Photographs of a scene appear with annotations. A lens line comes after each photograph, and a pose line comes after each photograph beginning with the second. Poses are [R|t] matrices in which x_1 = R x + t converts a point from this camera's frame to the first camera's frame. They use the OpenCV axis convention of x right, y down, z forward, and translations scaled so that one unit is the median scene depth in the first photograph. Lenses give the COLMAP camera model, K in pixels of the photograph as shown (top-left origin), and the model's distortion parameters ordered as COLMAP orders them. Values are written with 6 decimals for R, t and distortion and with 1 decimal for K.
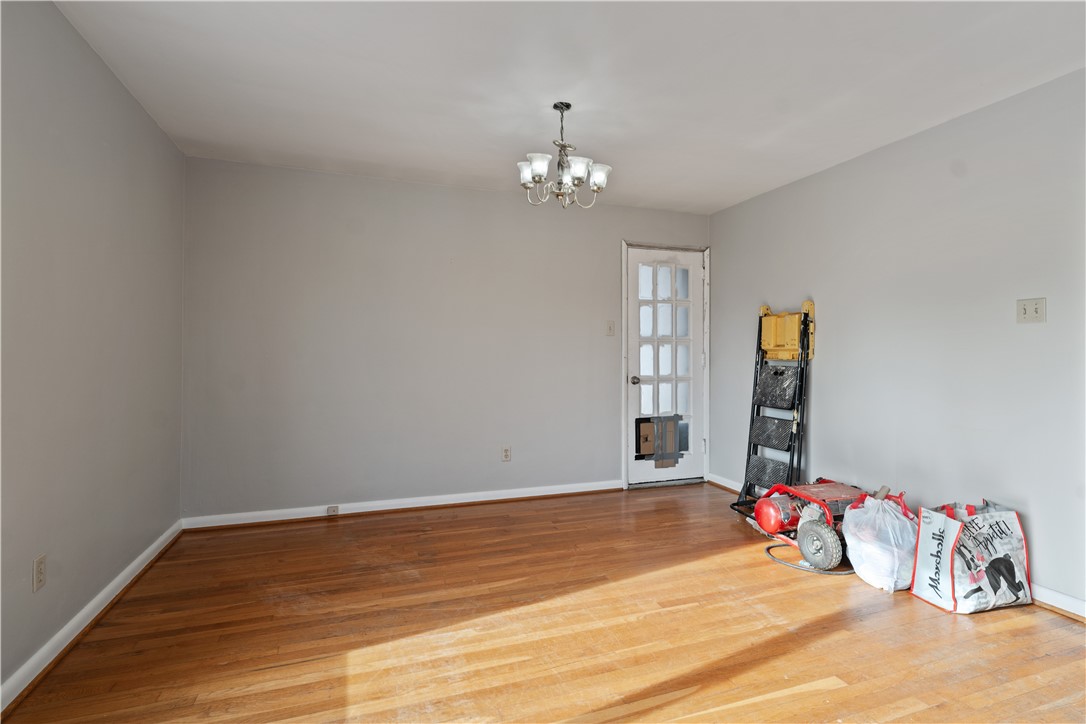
lens RADIAL K [[524.5, 0, 546.5], [0, 524.5, 353.4], [0, 0, 1]] dist [0.002016, 0.000164]
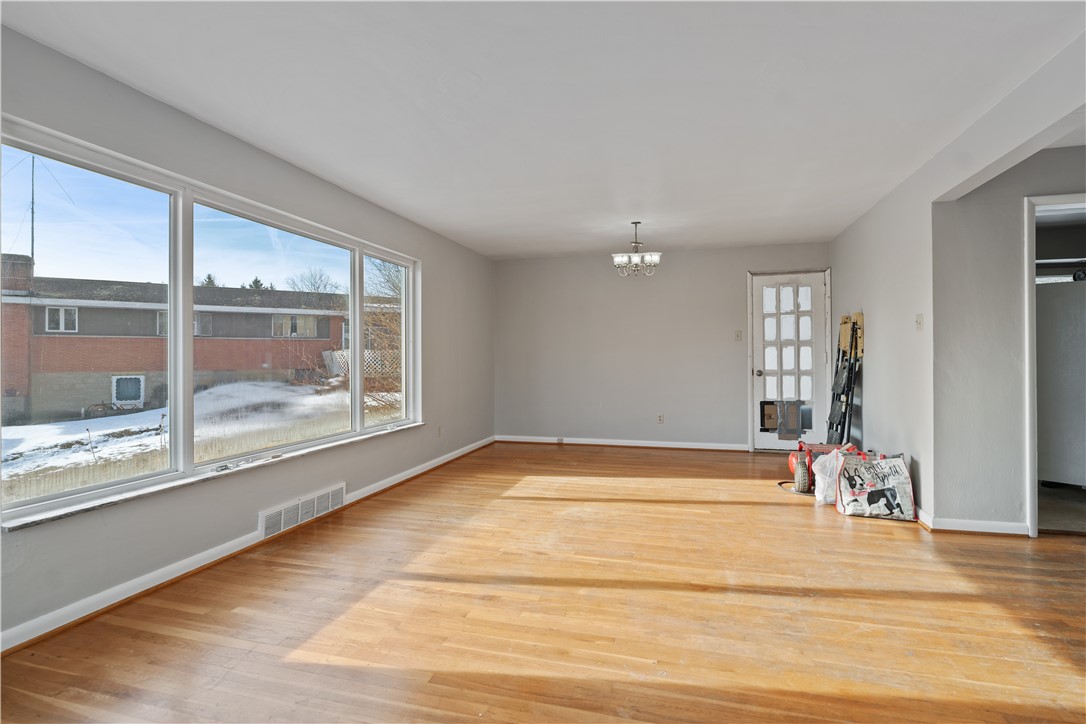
lens RADIAL K [[524.5, 0, 546.5], [0, 524.5, 353.4], [0, 0, 1]] dist [0.002016, 0.000164]
pose [[0.815485, -0.009744, -0.578696, 0.736751], [0.008942, 0.999951, -0.004236, 0.001664], [0.578708, -0.001720, 0.815533, -0.625877]]
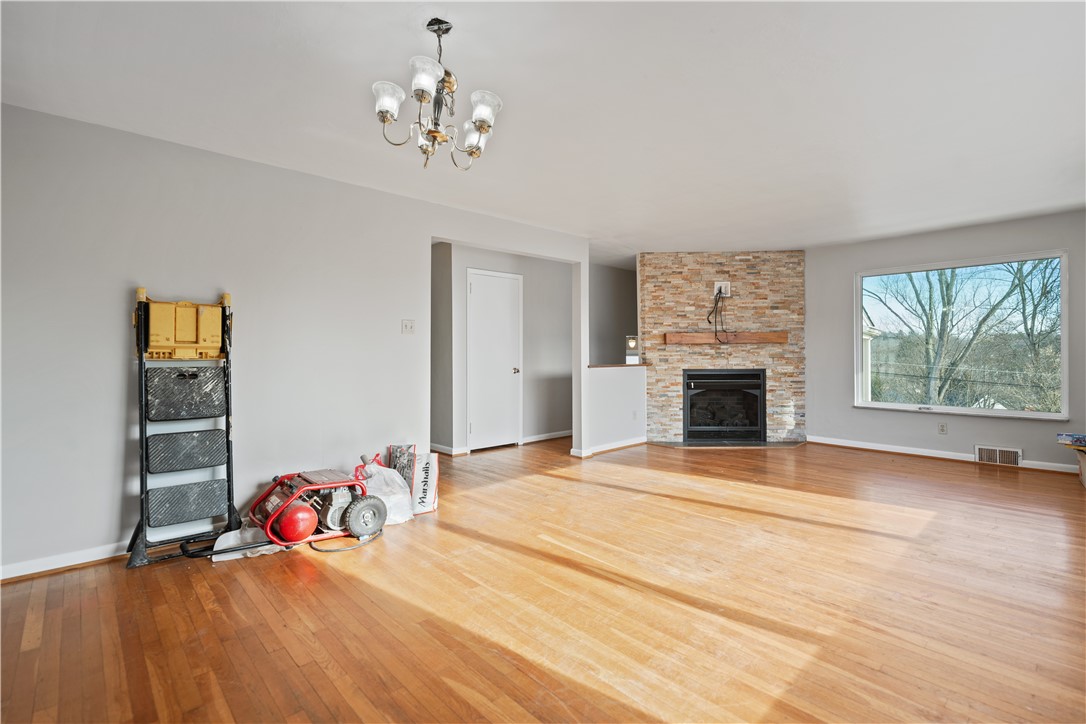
lens RADIAL K [[501.6, 0, 543.4], [0, 501.6, 349.7], [0, 0, 1]] dist [-0.001515, -0.000040]
pose [[-0.393121, 0.003437, 0.919480, -0.604383], [0.001509, 0.999994, -0.003093, -0.000106], [-0.919485, 0.000171, -0.393124, 0.991436]]
